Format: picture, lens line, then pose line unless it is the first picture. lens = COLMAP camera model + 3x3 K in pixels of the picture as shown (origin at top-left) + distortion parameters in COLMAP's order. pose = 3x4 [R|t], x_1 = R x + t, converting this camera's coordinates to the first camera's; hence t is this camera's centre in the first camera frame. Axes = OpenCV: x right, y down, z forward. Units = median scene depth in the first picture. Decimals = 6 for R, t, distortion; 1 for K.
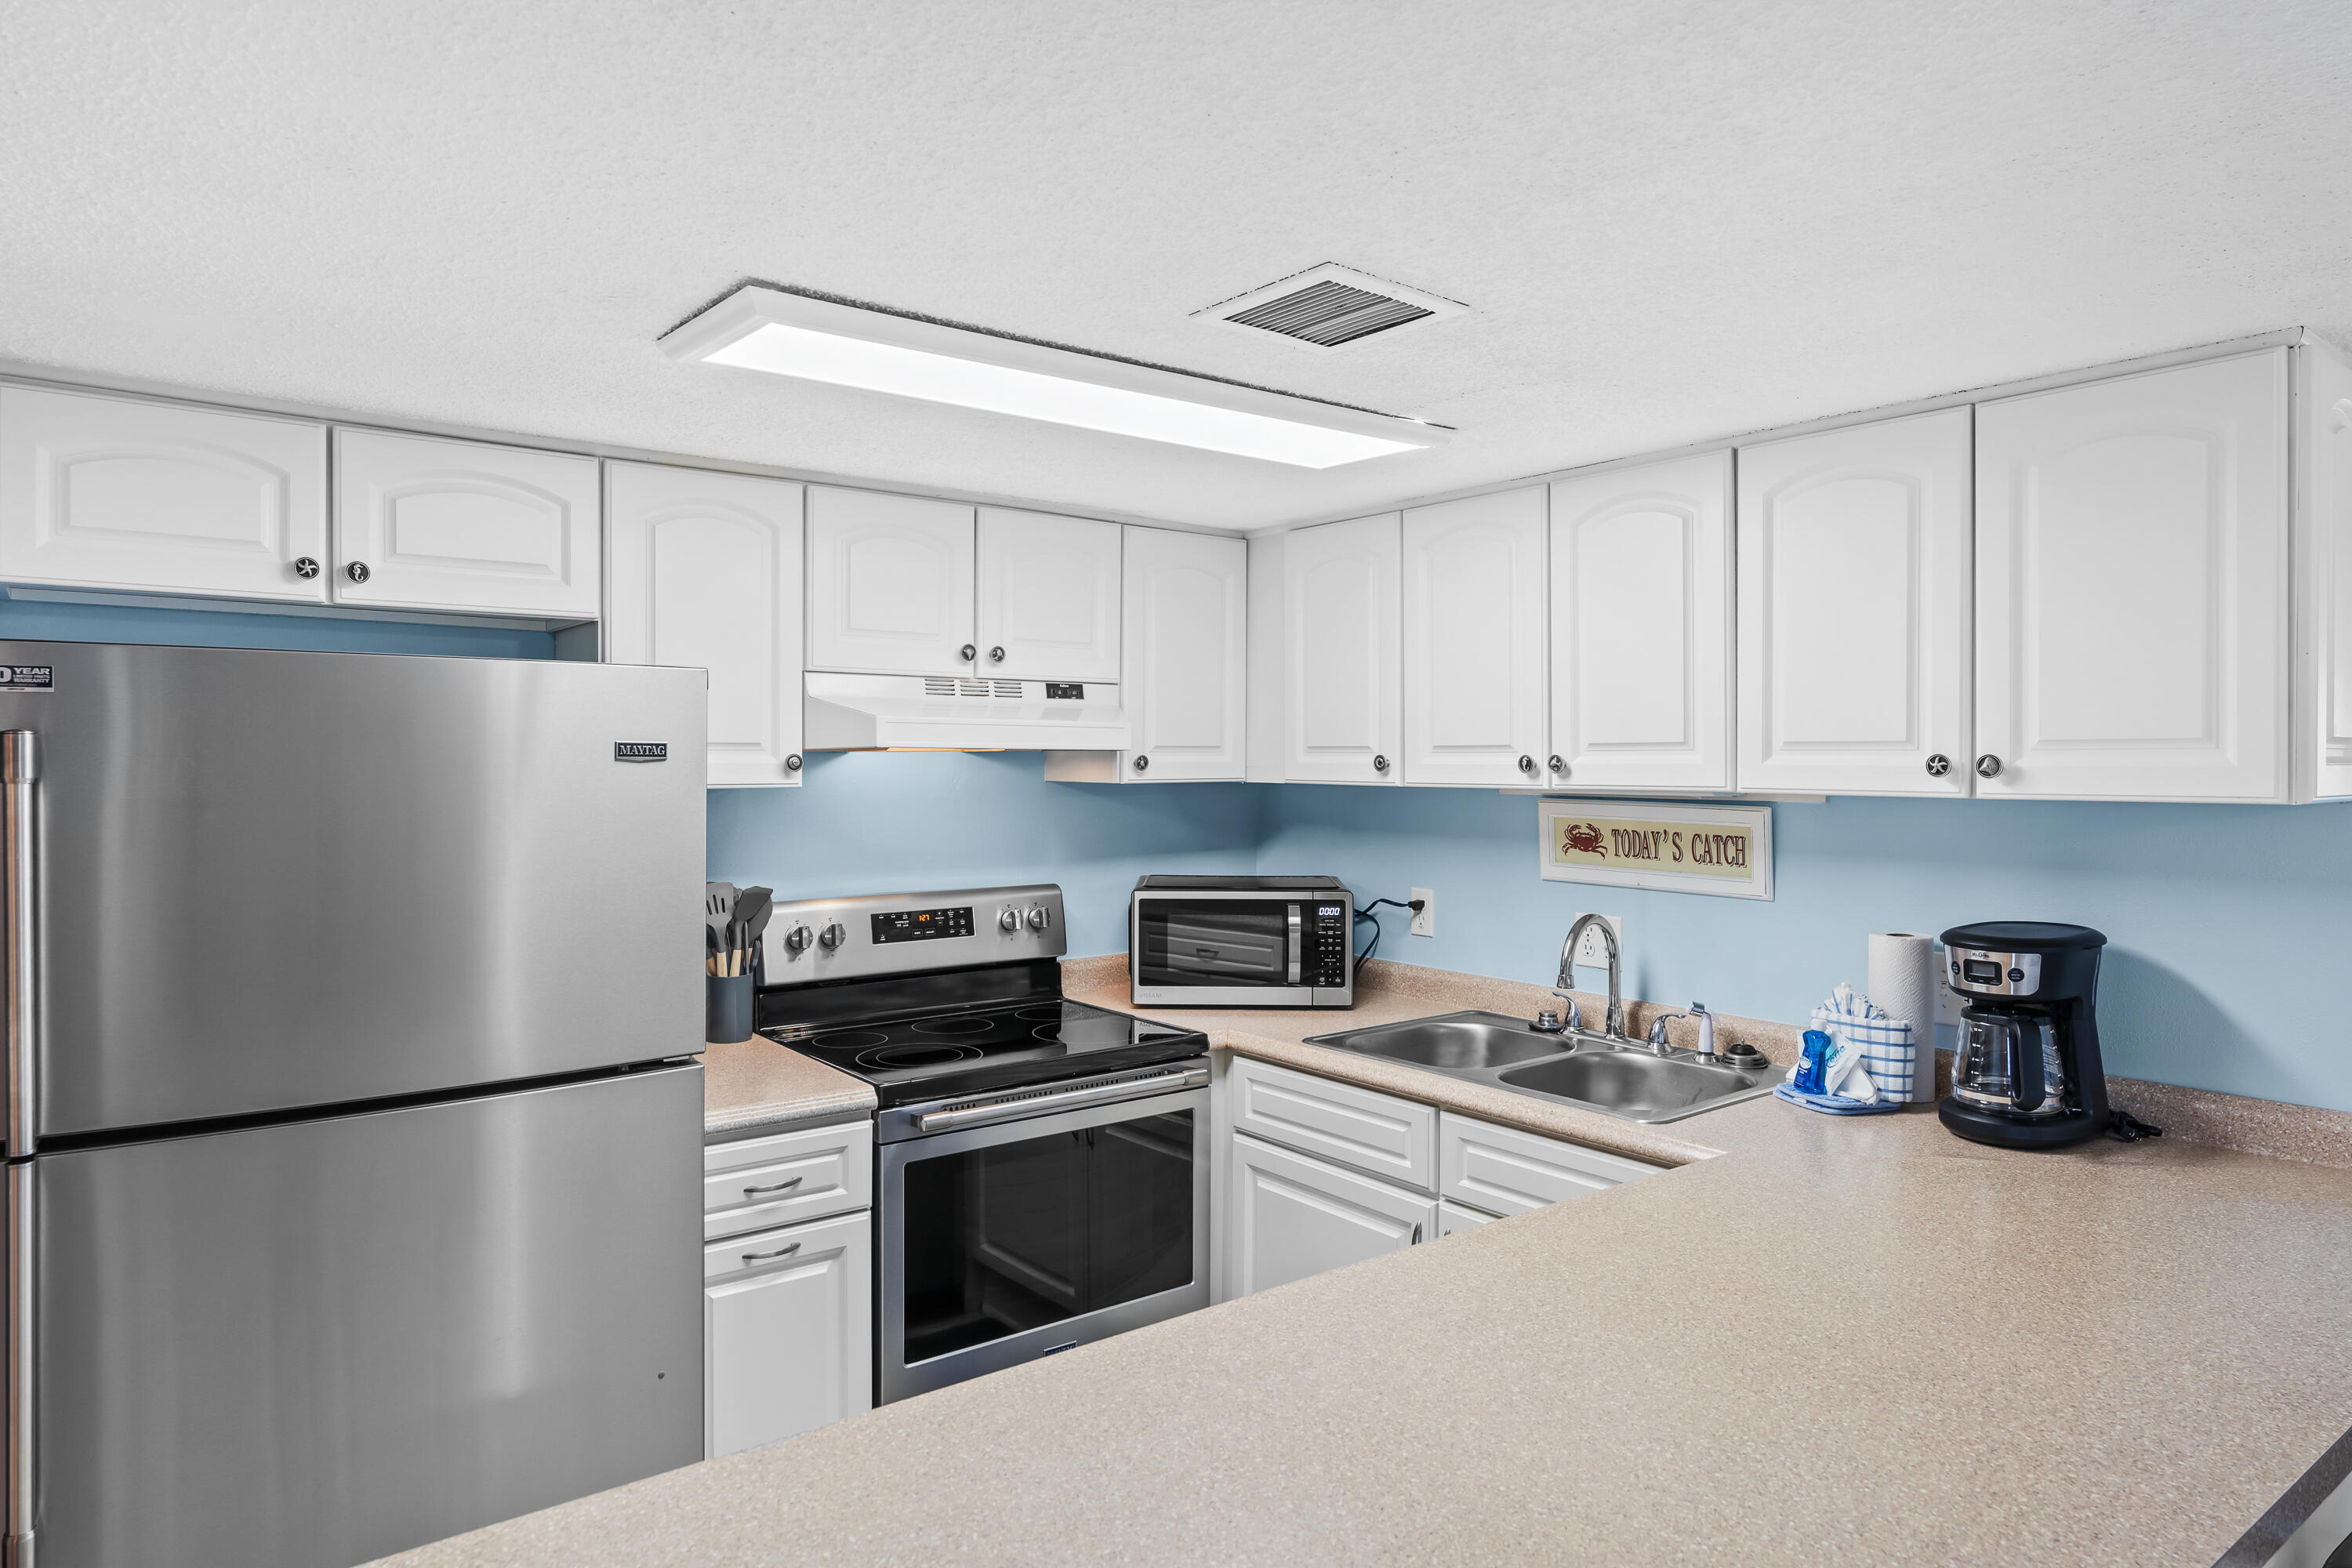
lens RADIAL K [[1406.6, 0, 1156.2], [0, 1406.6, 766.7], [0, 0, 1]] dist [-0.002757, 0.000391]
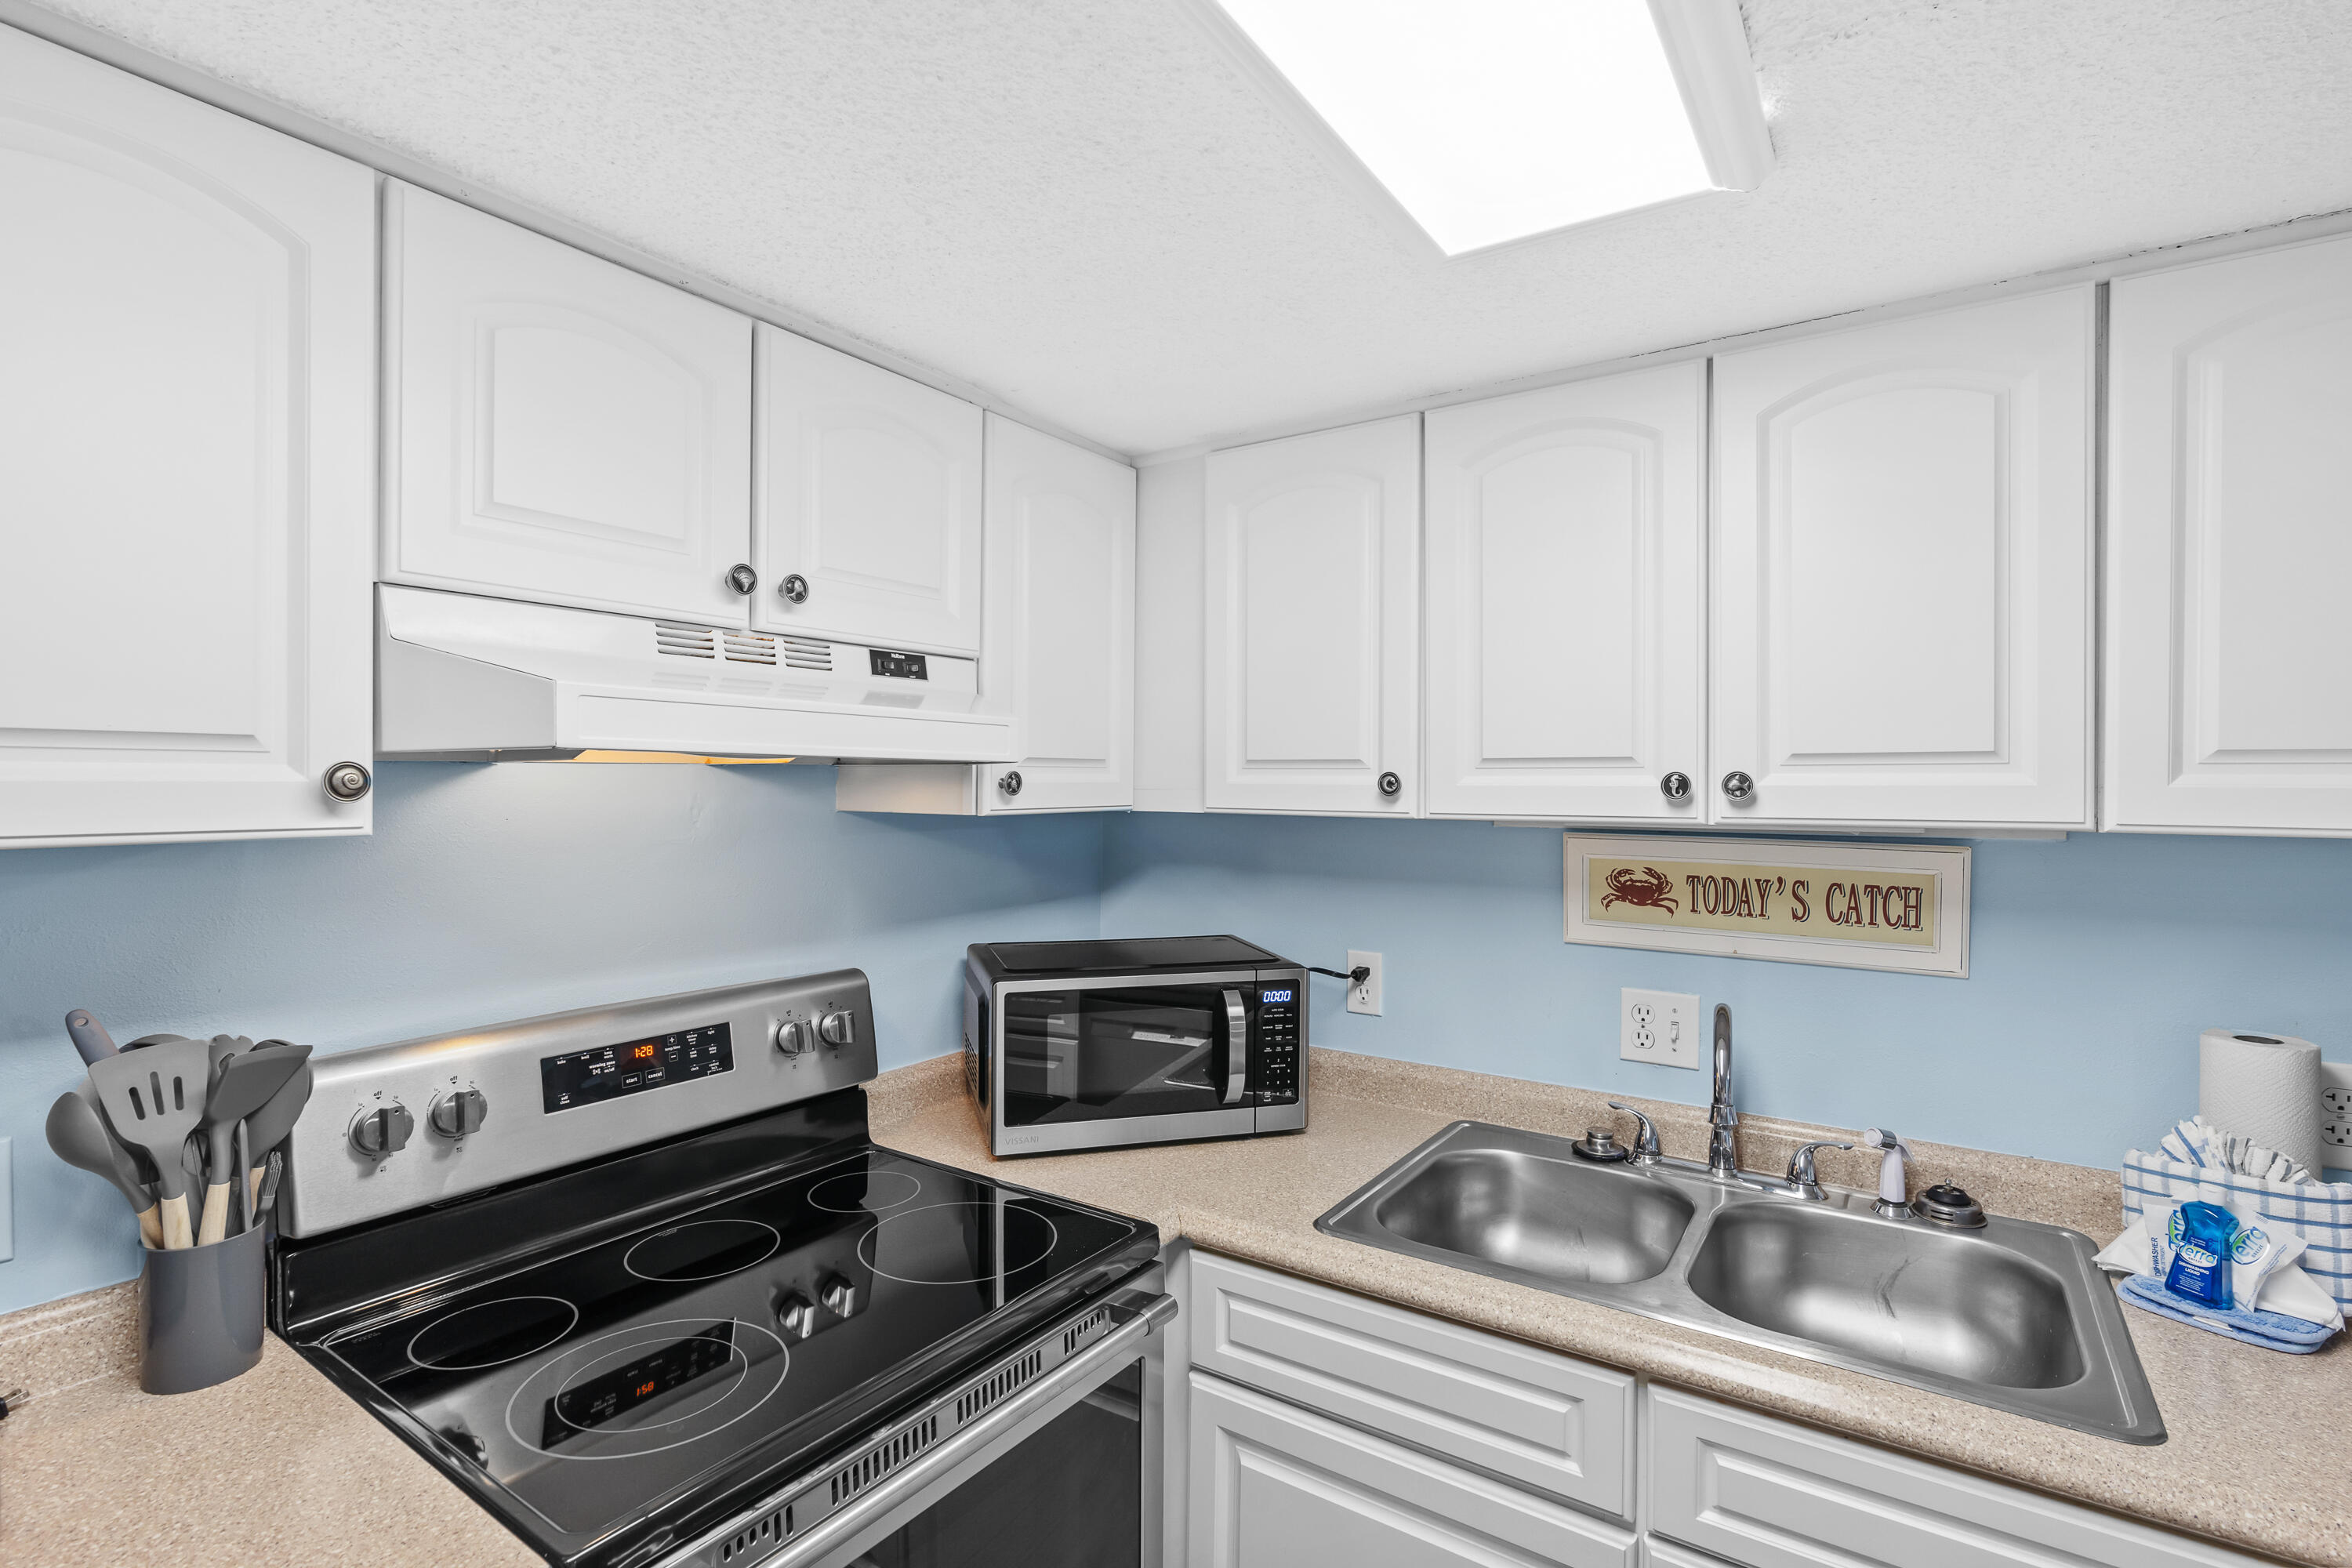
lens RADIAL K [[1125.7, 0, 1174.1], [0, 1125.7, 786.3], [0, 0, 1]] dist [-0.009370, 0.001749]
pose [[0.950512, 0.000929, 0.310687, -0.115799], [-0.000876, 1.000000, -0.000310, -0.001290], [-0.310687, 0.000023, 0.950512, 0.565375]]
